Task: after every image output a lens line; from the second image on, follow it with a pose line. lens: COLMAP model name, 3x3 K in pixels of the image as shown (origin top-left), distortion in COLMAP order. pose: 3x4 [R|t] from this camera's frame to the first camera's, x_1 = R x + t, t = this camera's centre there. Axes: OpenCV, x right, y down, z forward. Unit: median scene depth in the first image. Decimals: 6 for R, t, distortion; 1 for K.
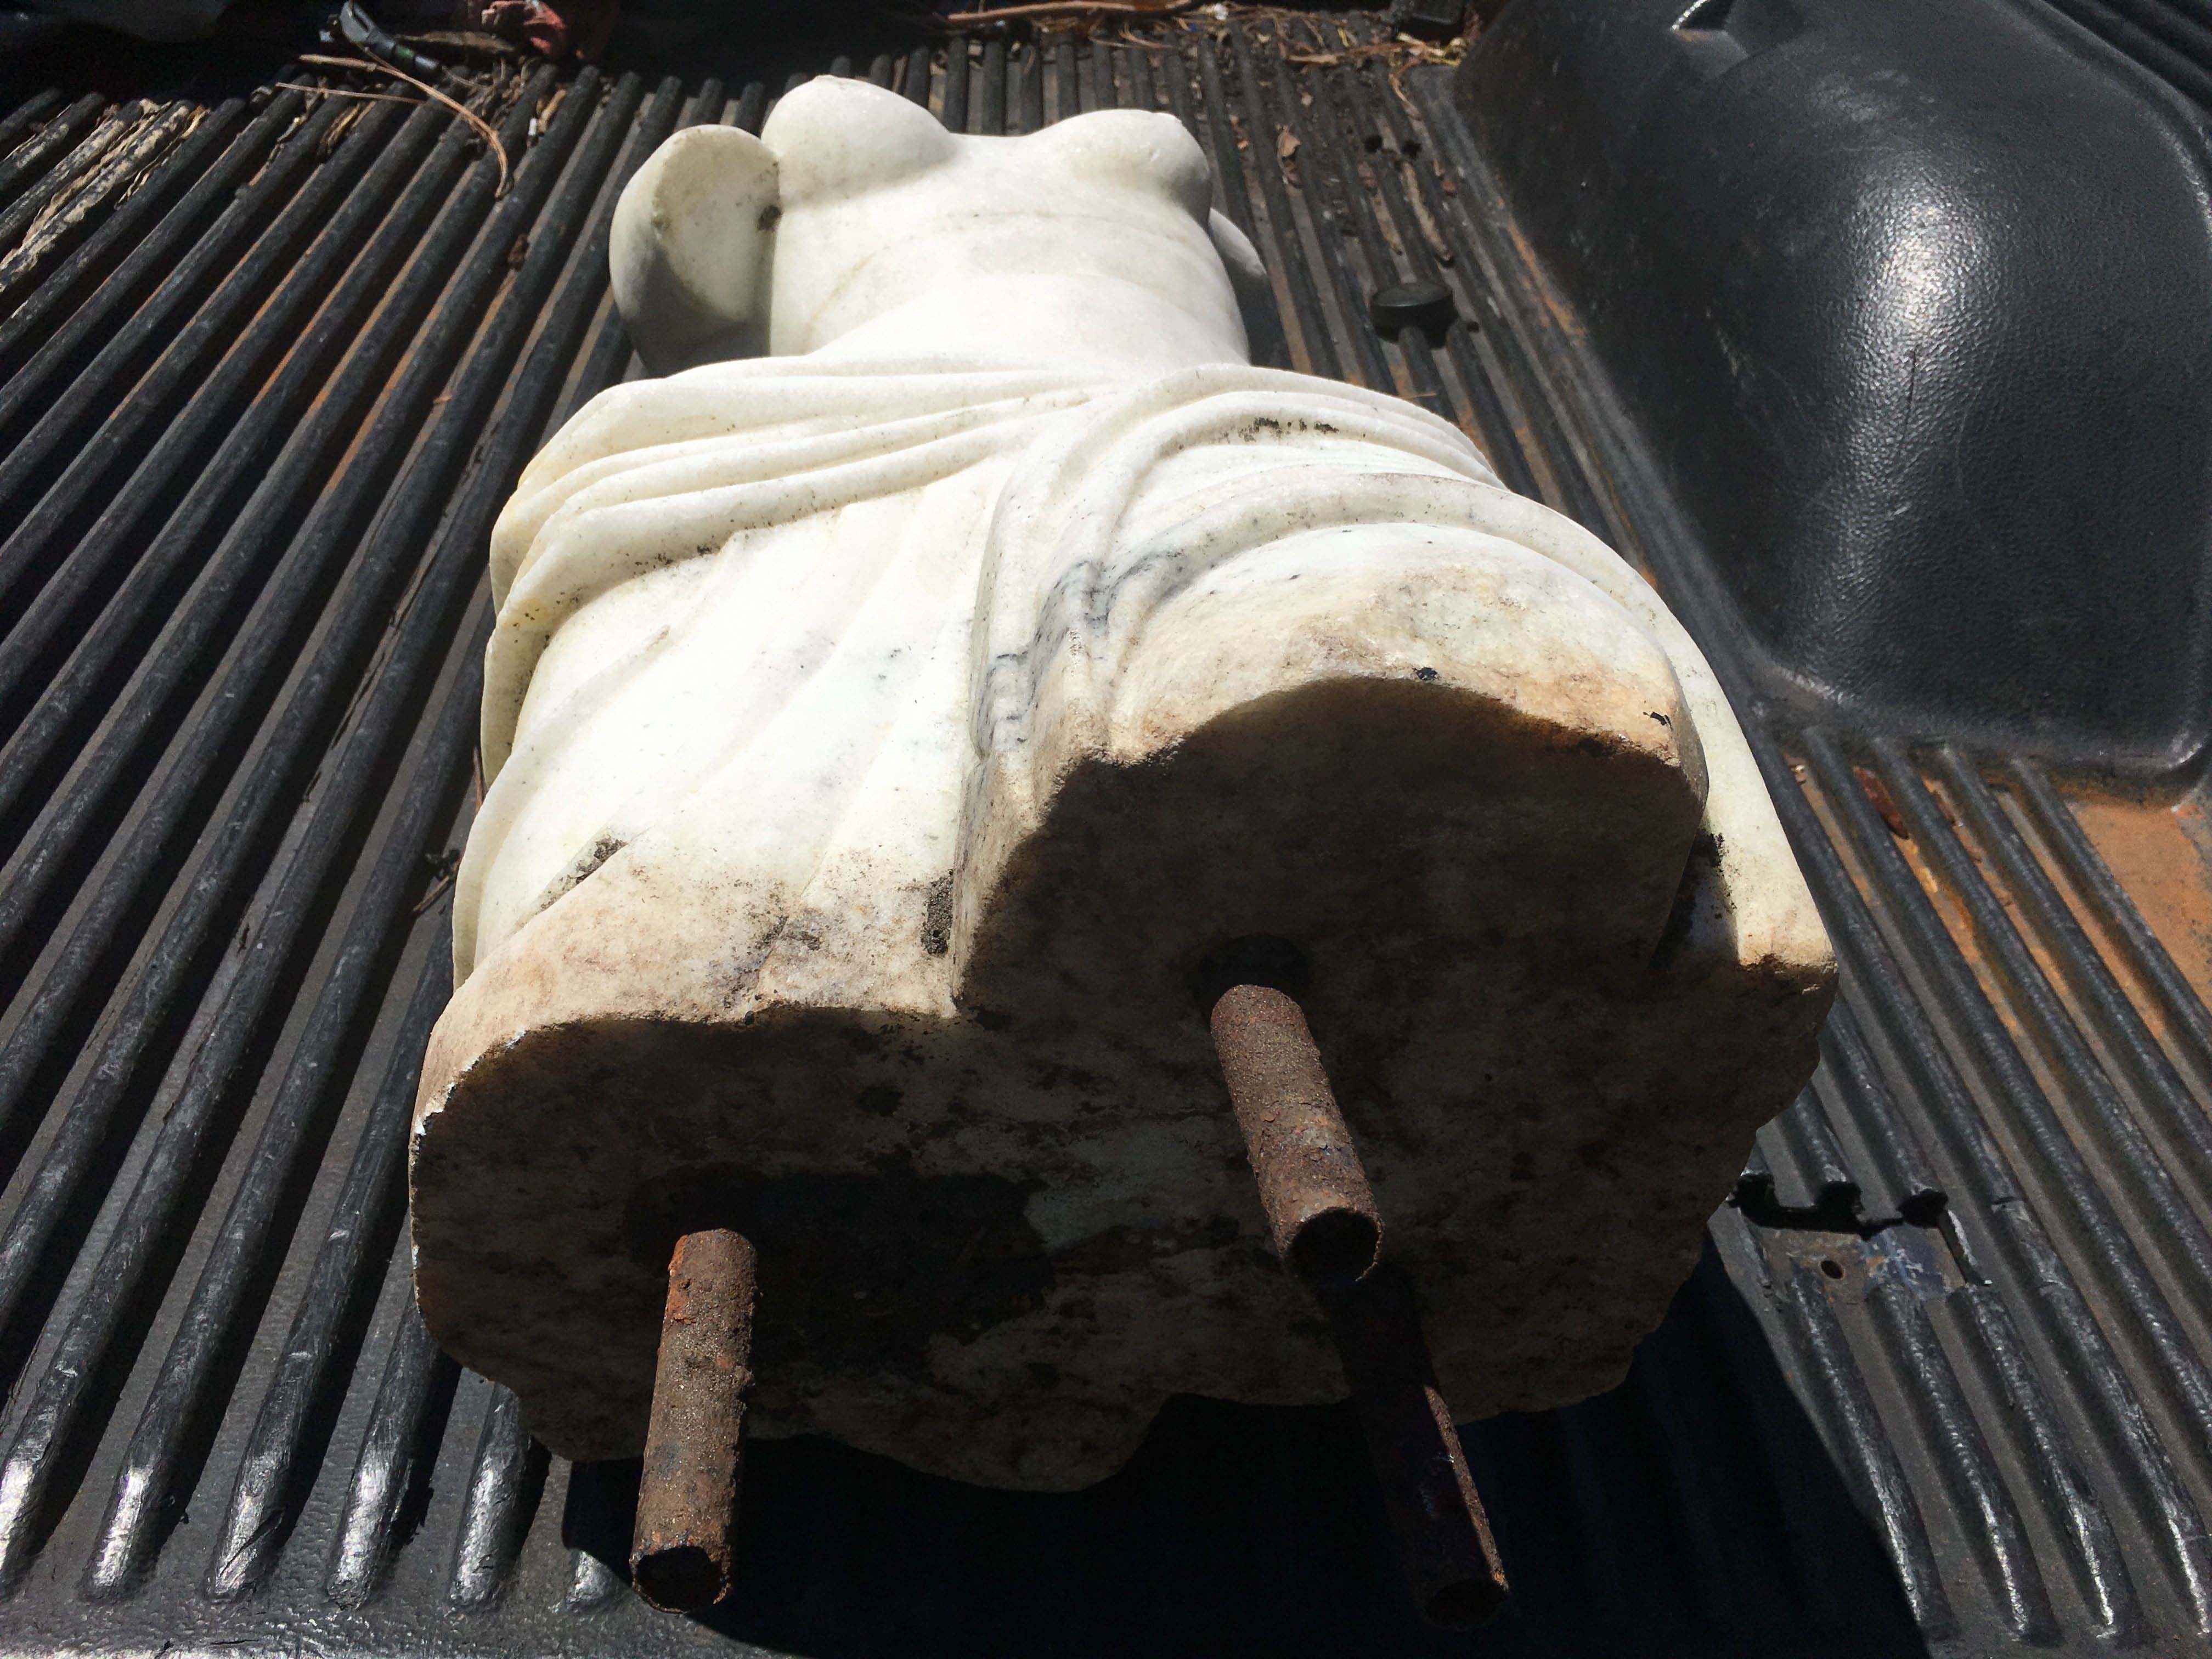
lens RADIAL K [[1944.6, 0, 1091.3], [0, 1944.6, 813.6], [0, 0, 1]] dist [0.053569, -0.084168]
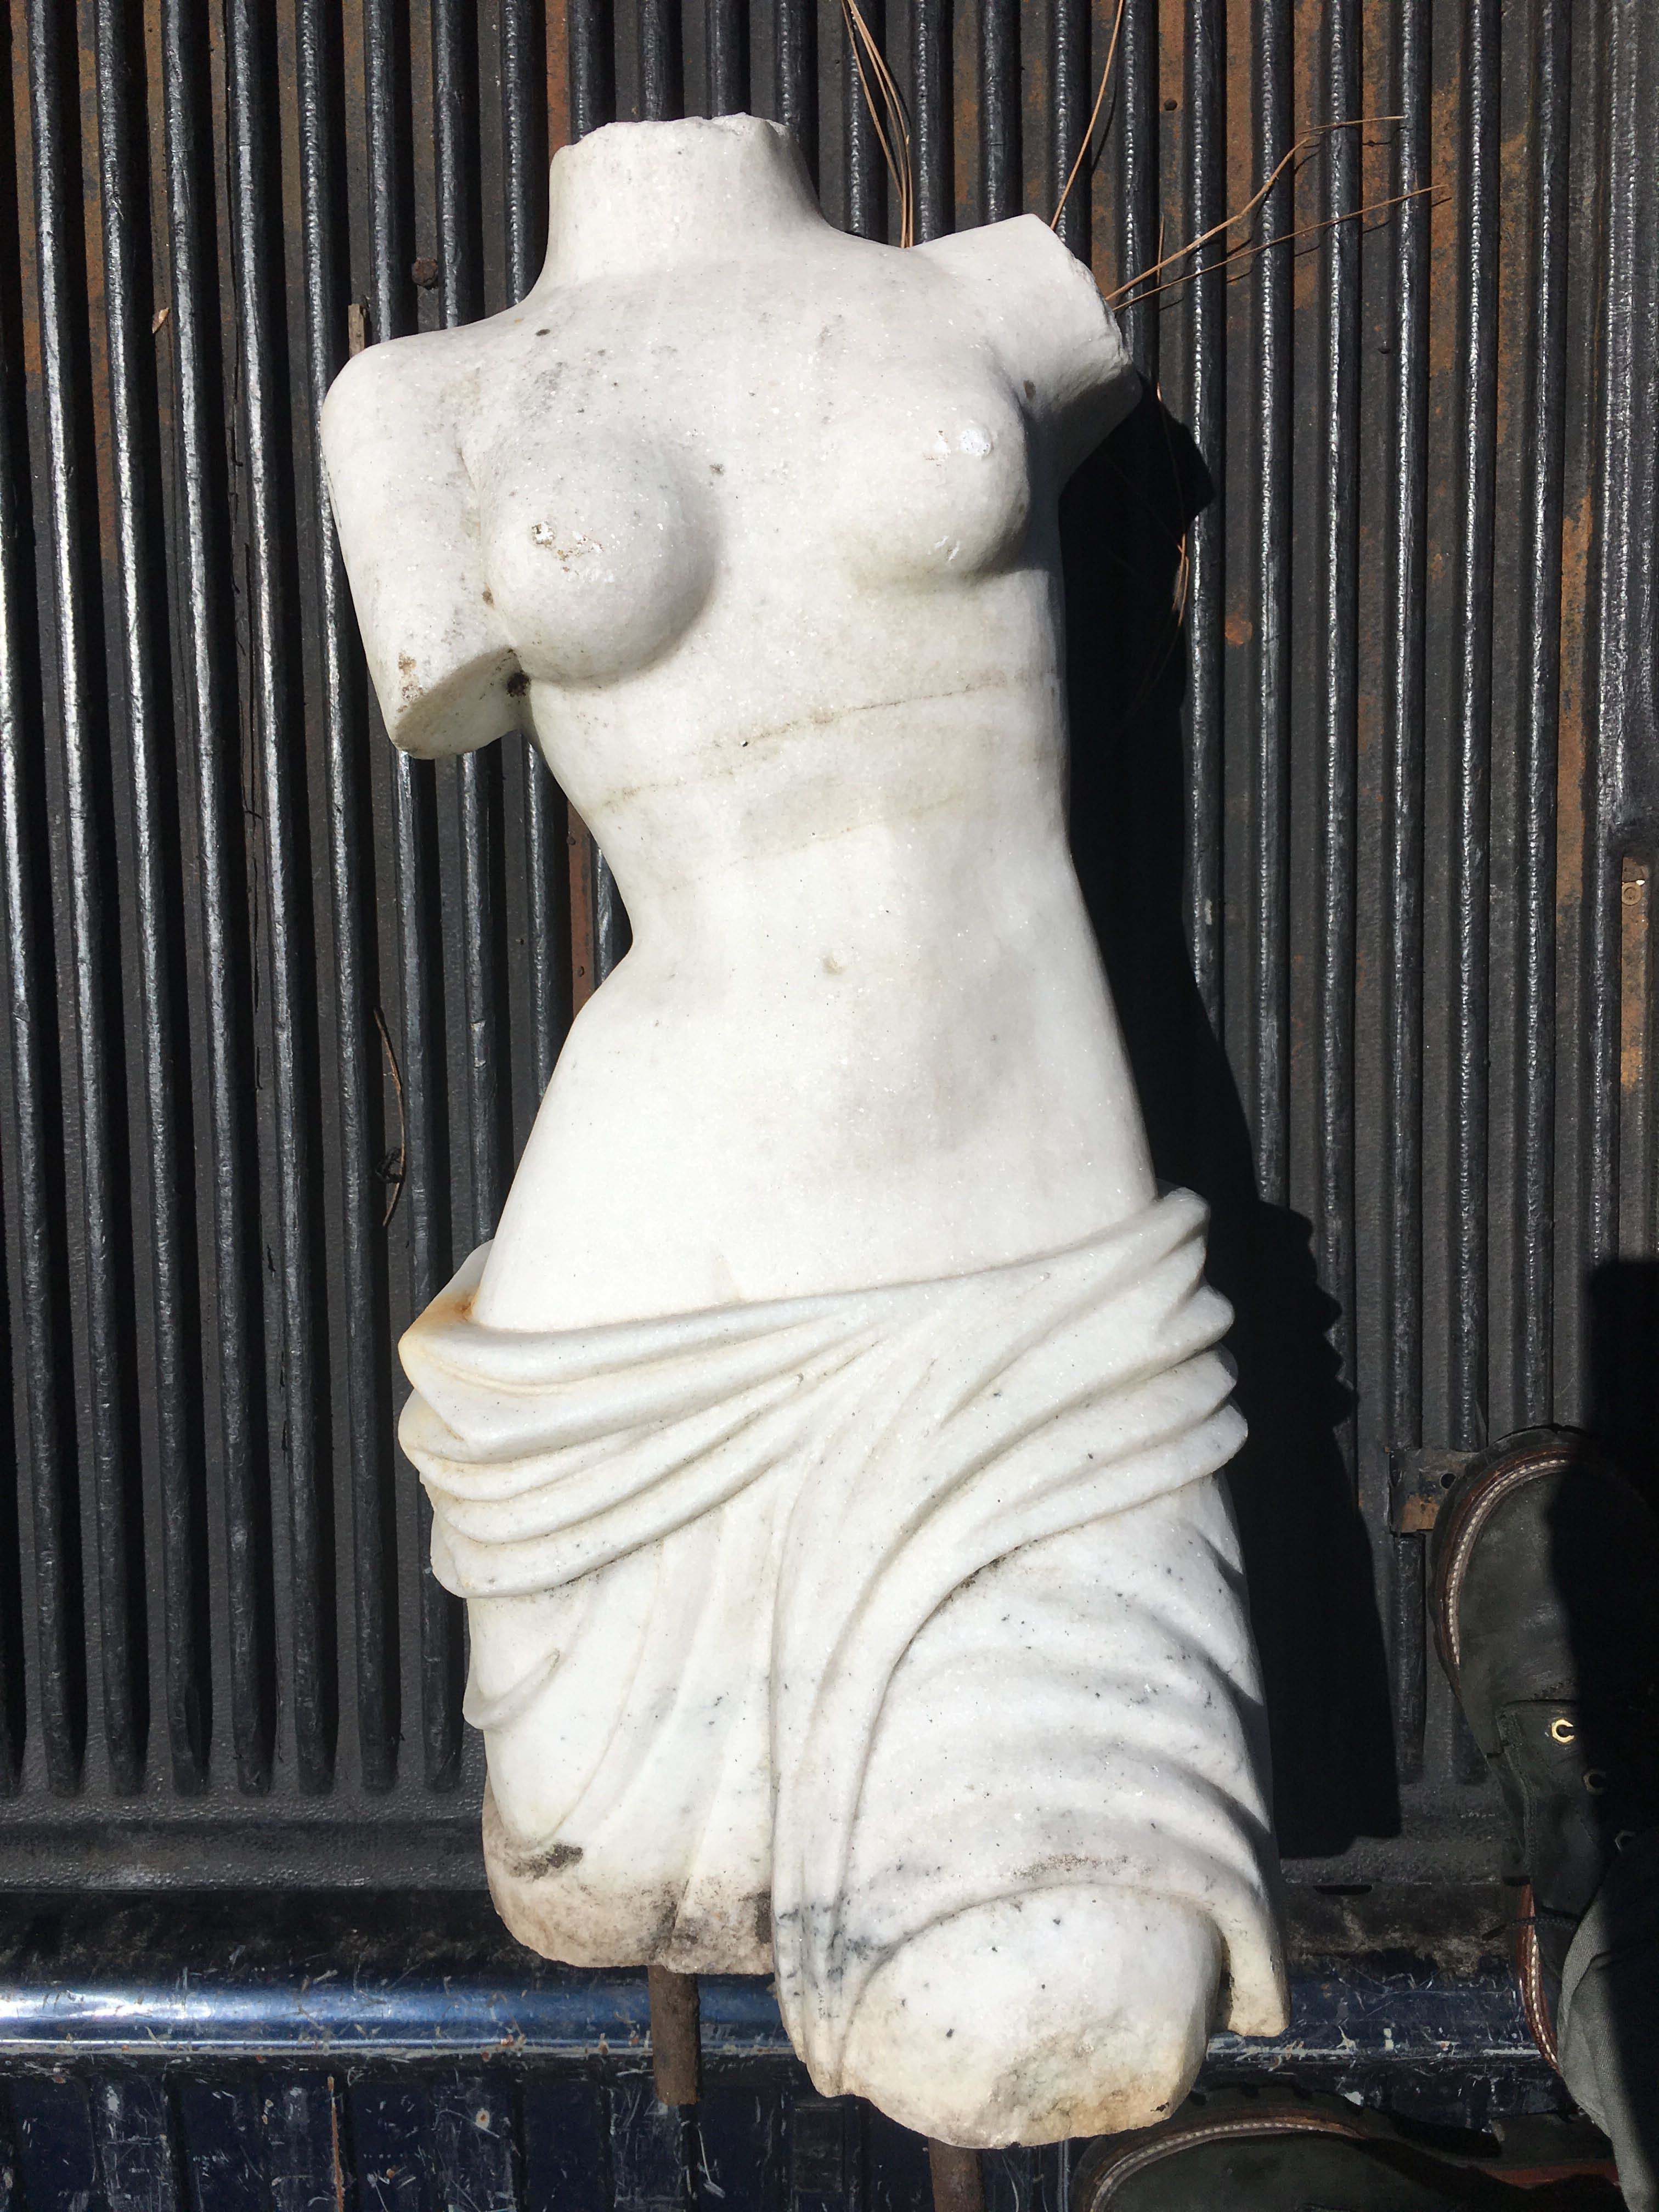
lens RADIAL K [[1944.6, 0, 829.5], [0, 1944.6, 1106.0], [0, 0, 1]] dist [0.053569, -0.084168]
pose [[0.991565, 0.025791, -0.127022, 0.173826], [0.094274, 0.529040, 0.843344, -1.738021], [0.088950, -0.848205, 0.522145, 0.718426]]
